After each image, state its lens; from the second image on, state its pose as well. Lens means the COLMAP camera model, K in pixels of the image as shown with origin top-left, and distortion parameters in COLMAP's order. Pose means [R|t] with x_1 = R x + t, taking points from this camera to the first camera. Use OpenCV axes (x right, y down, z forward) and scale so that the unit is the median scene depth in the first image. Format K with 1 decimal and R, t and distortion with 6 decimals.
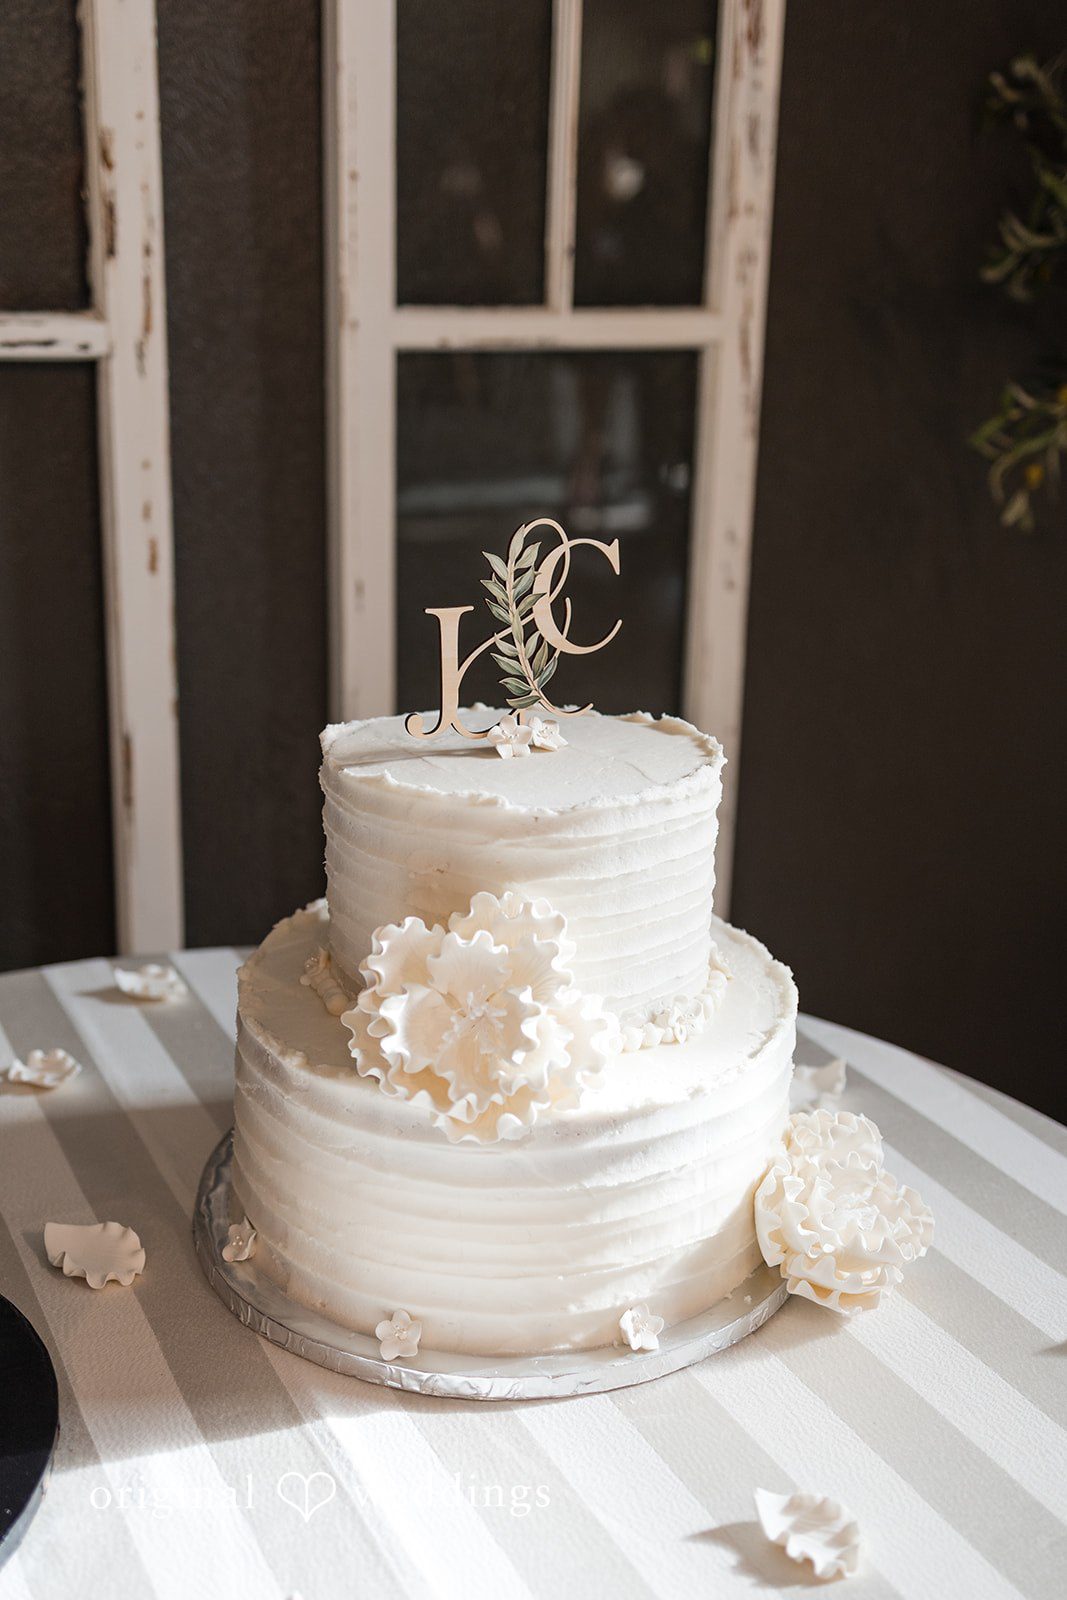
lens RADIAL K [[1739.8, 0, 538.7], [0, 1739.8, 760.4], [0, 0, 1]] dist [-0.004006, 0.024263]
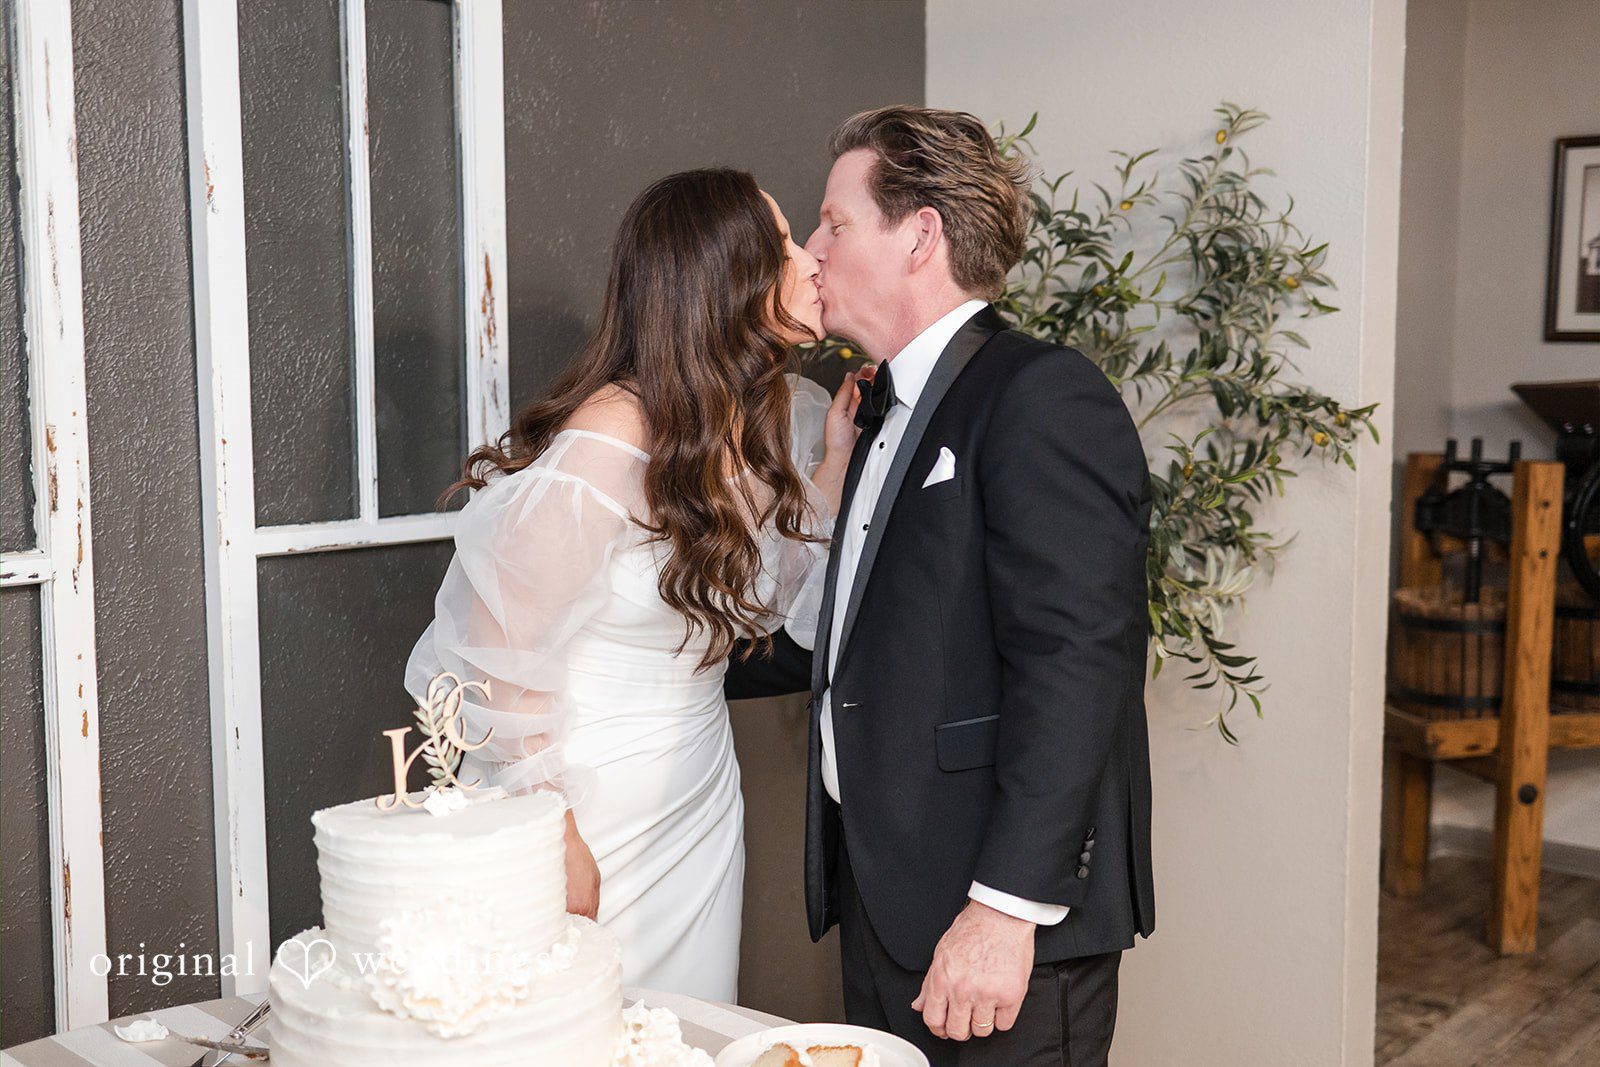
lens RADIAL K [[1701.5, 0, 800.0], [0, 1701.5, 533.5], [0, 0, 1]] dist [0.000609, 0.004703]
pose [[0.940032, -0.064876, 0.334859, -0.218915], [0.129268, 0.976270, -0.173742, 0.062092], [-0.315642, 0.206609, 0.926112, -0.676284]]
